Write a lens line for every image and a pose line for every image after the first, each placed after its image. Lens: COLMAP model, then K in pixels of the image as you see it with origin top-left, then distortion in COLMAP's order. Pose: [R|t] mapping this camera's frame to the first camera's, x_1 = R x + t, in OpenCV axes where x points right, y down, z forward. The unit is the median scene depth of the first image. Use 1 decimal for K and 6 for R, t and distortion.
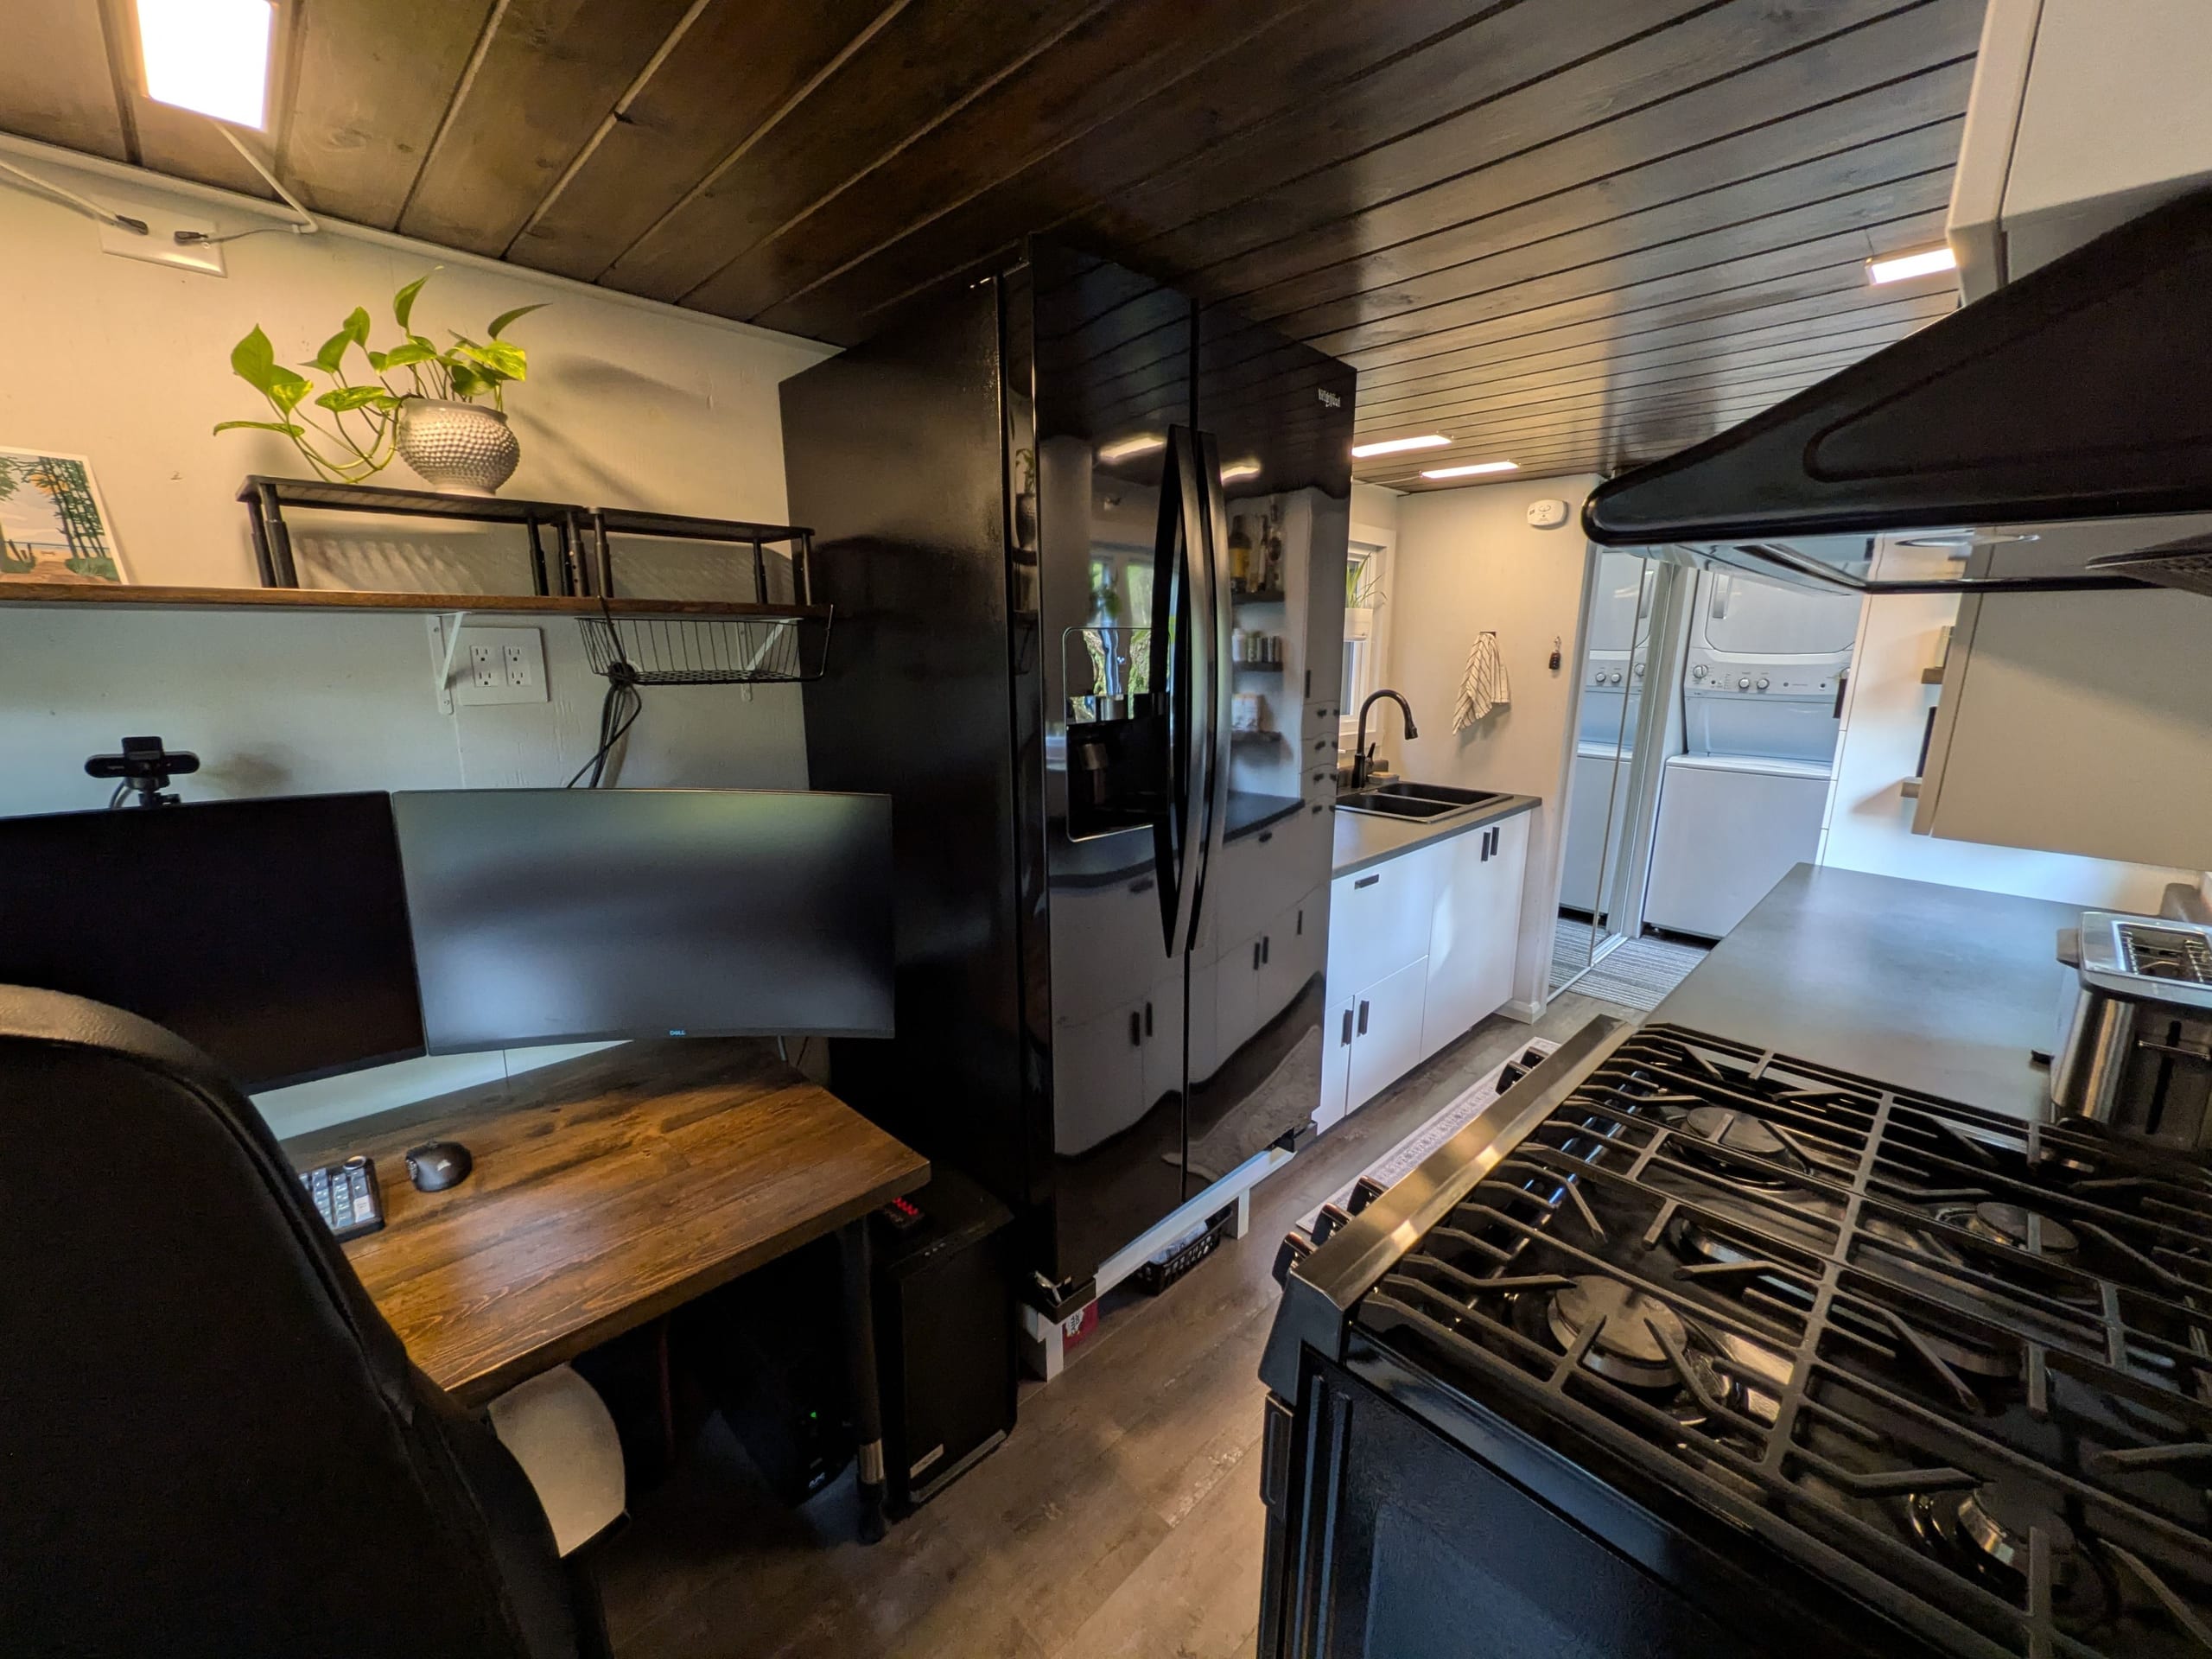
lens RADIAL K [[875.3, 0, 1106.0], [0, 875.3, 829.5], [0, 0, 1]] dist [0.000724, 0.000030]
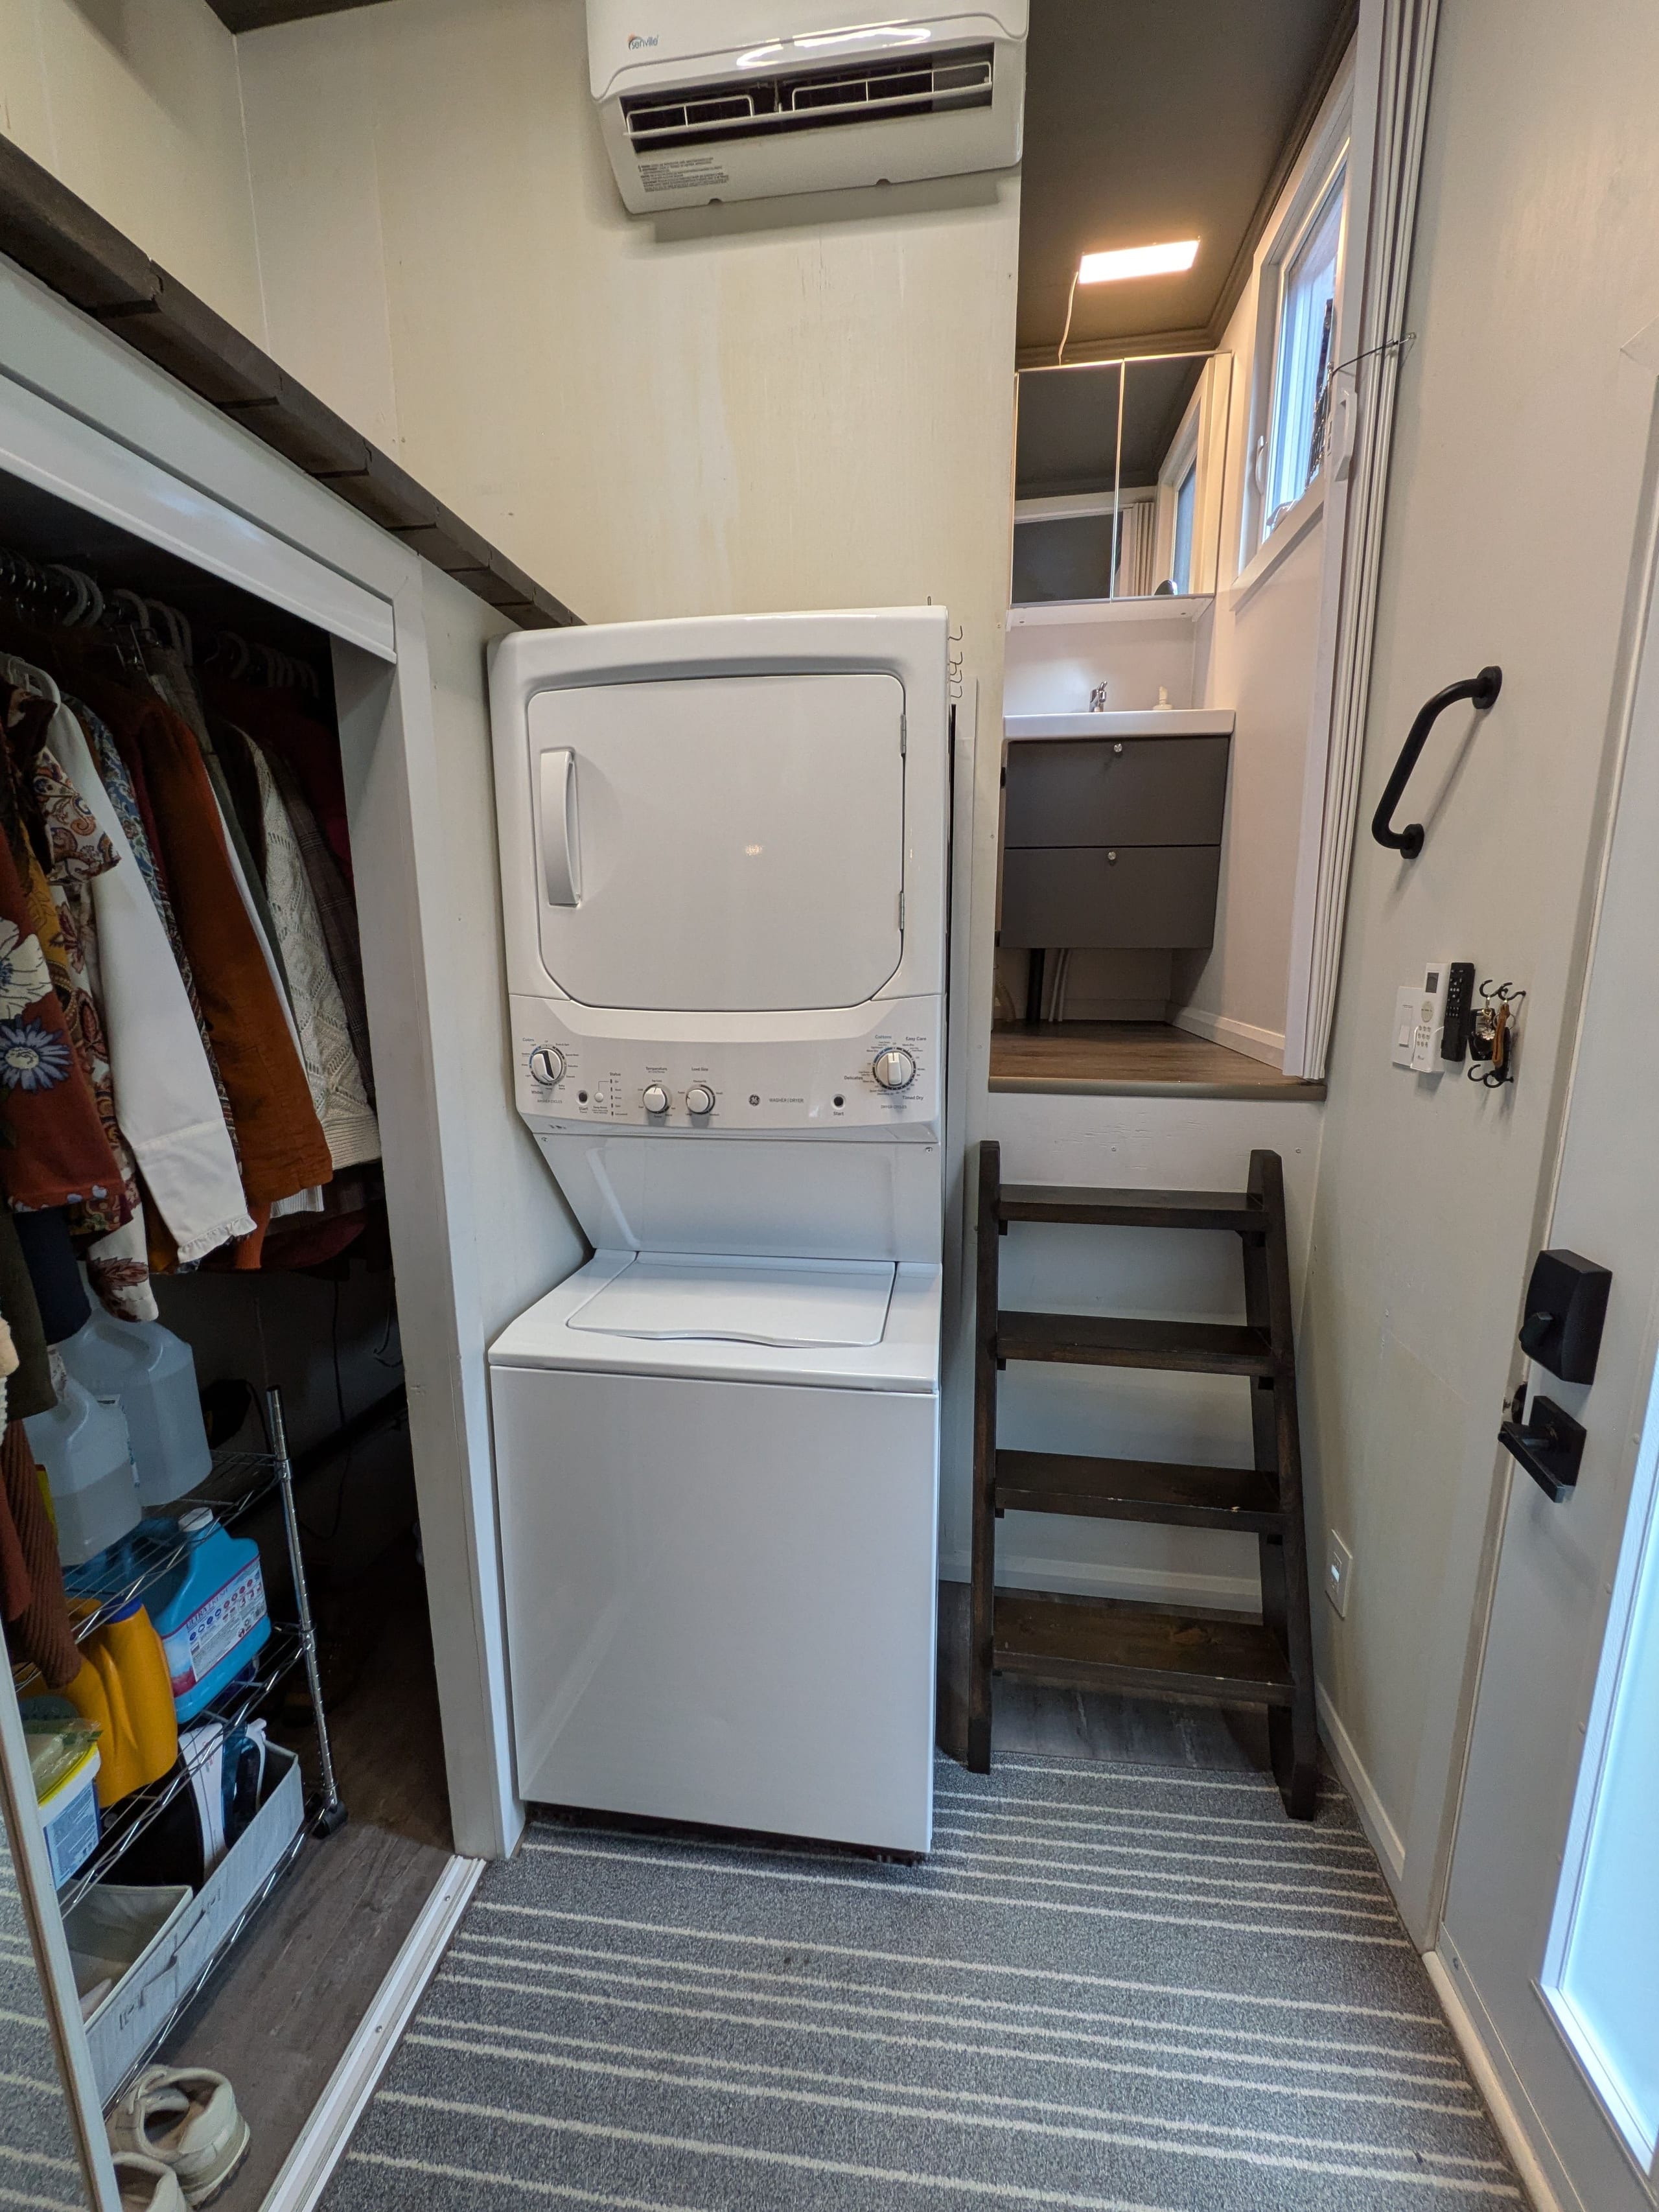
lens RADIAL K [[875.3, 0, 829.5], [0, 875.3, 1106.0], [0, 0, 1]] dist [0.000724, 0.000030]
pose [[0.785954, -0.119541, 0.606619, 0.572960], [0.137994, 0.990298, 0.016359, -0.159766], [-0.602689, 0.070852, 0.794825, 0.687820]]
